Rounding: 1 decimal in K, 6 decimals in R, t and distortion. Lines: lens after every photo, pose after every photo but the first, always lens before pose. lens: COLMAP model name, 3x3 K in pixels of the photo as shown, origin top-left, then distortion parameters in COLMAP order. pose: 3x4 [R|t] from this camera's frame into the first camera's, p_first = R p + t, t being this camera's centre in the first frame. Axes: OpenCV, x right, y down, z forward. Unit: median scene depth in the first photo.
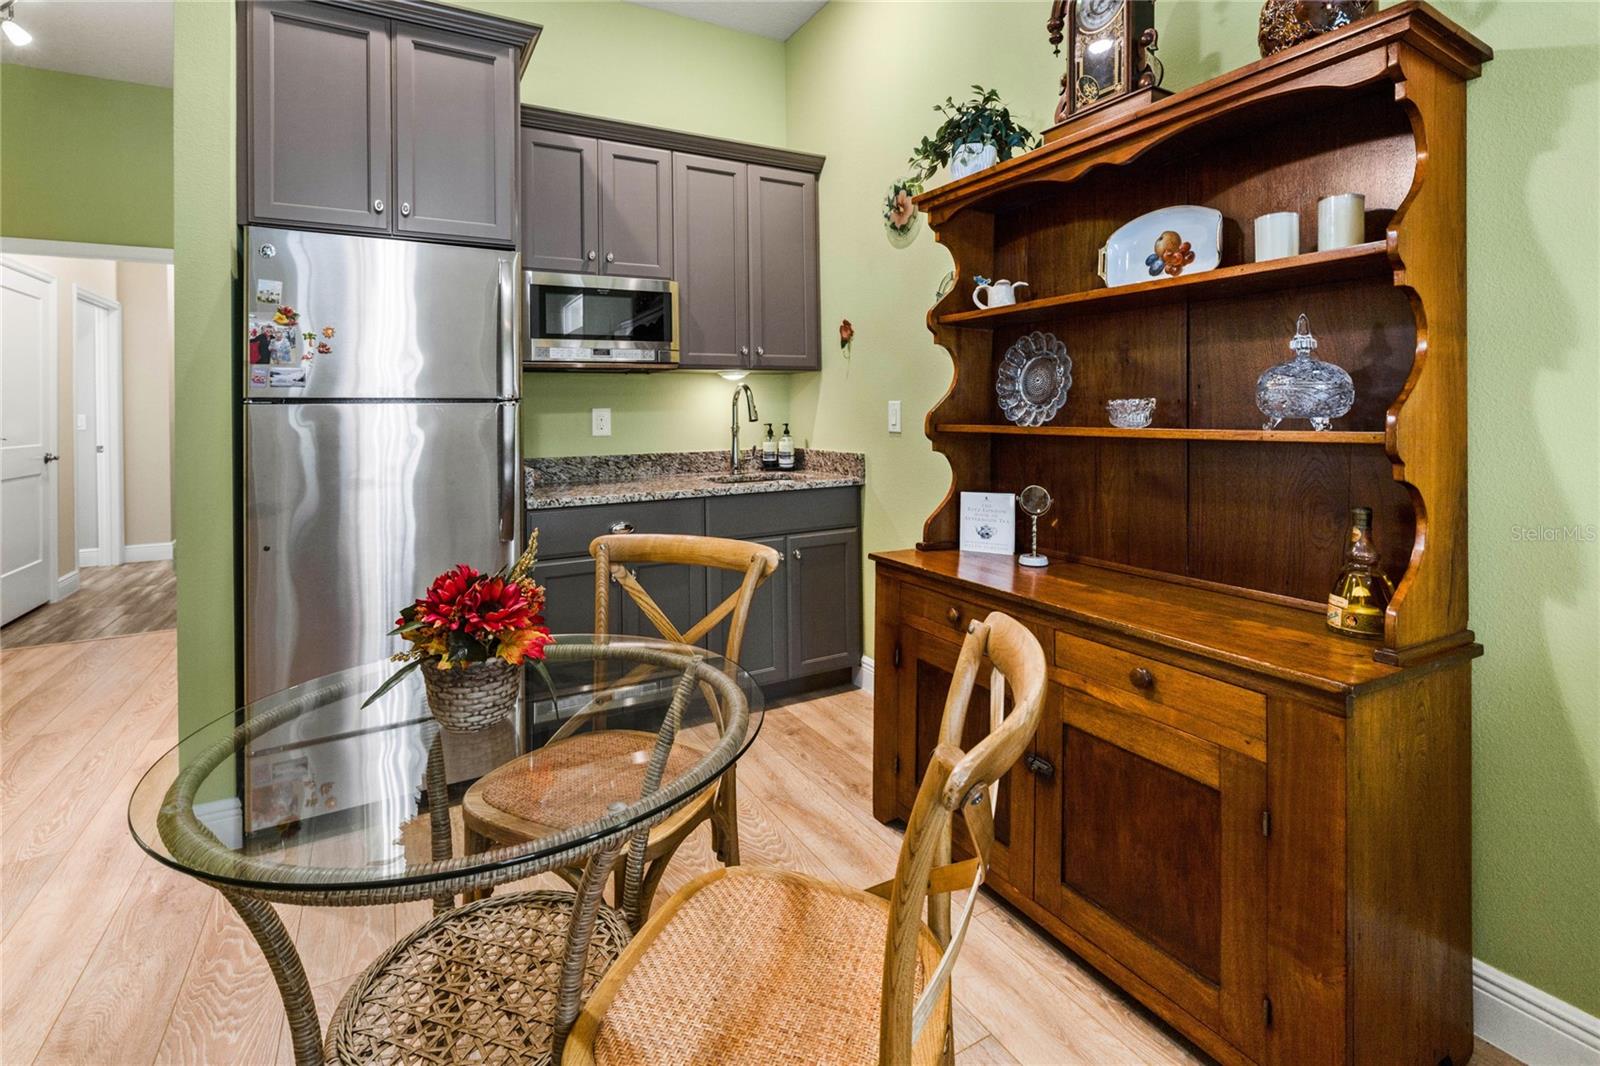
lens RADIAL K [[733.1, 0, 798.4], [0, 733.1, 411.0], [0, 0, 1]] dist [-0.005529, -0.000036]
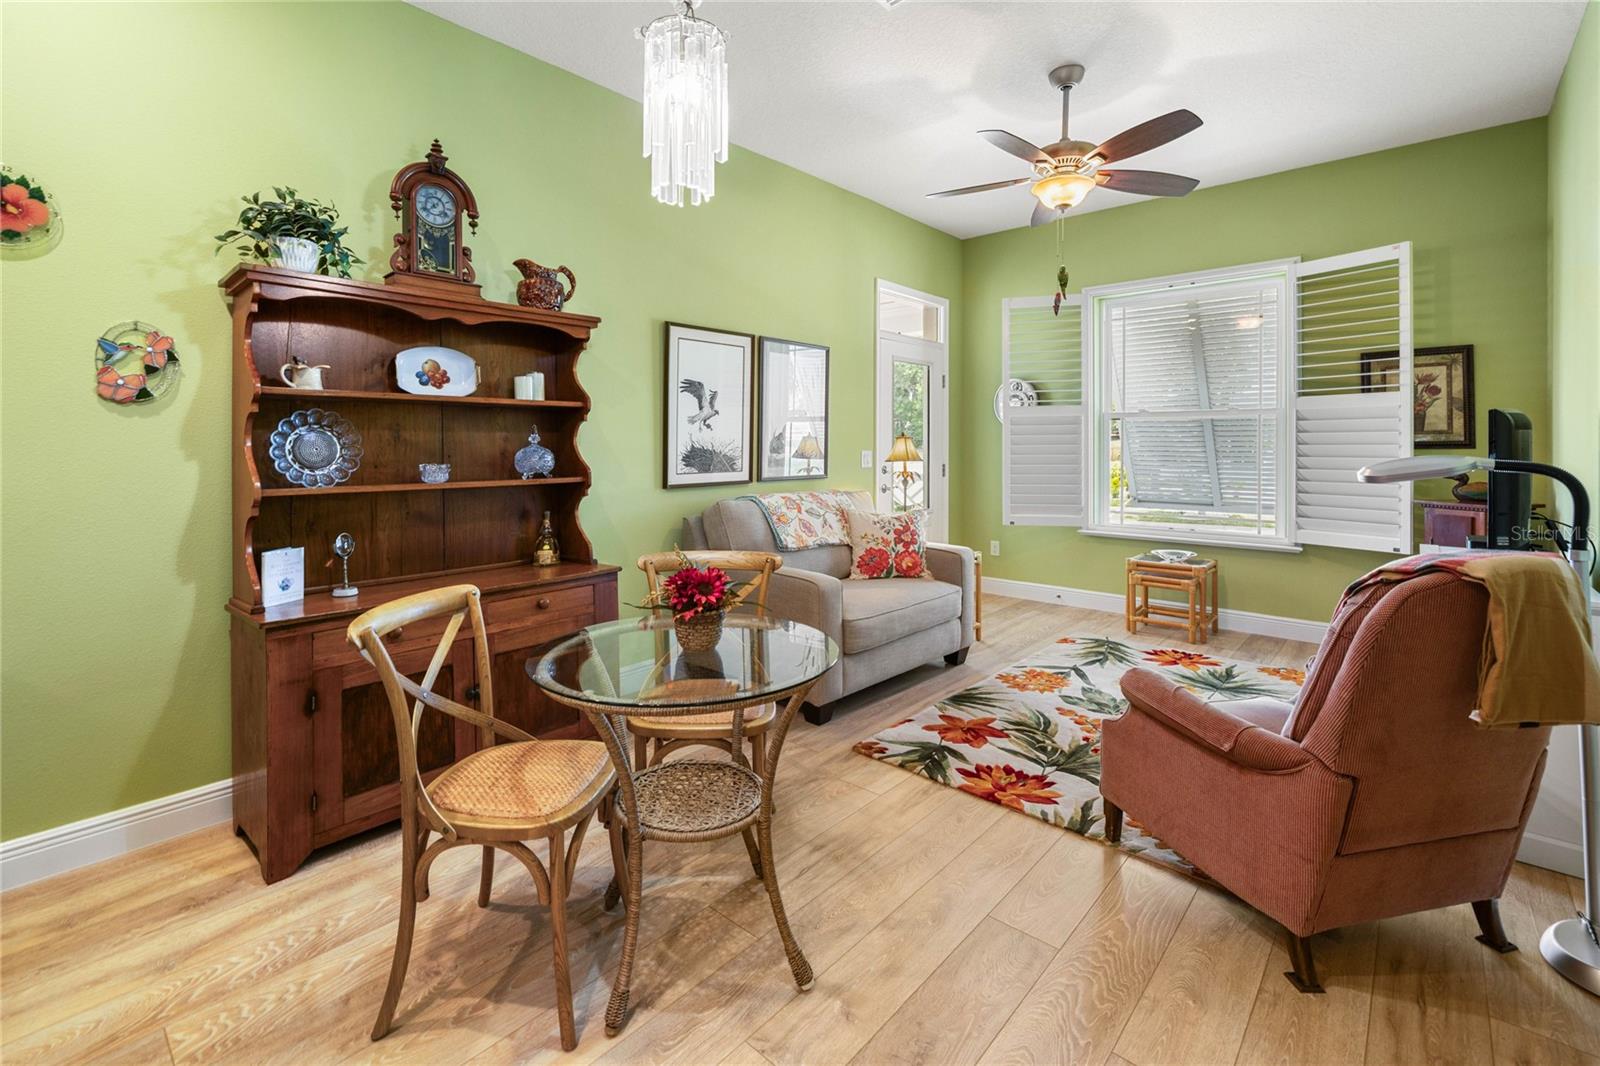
lens RADIAL K [[703.5, 0, 779.9], [0, 703.5, 440.6], [0, 0, 1]] dist [0.000511, 0.000410]
pose [[-0.301503, 0.018868, 0.953279, -1.045900], [0.008015, 0.999819, -0.017254, -0.029730], [-0.953432, 0.002439, -0.301599, 0.642004]]
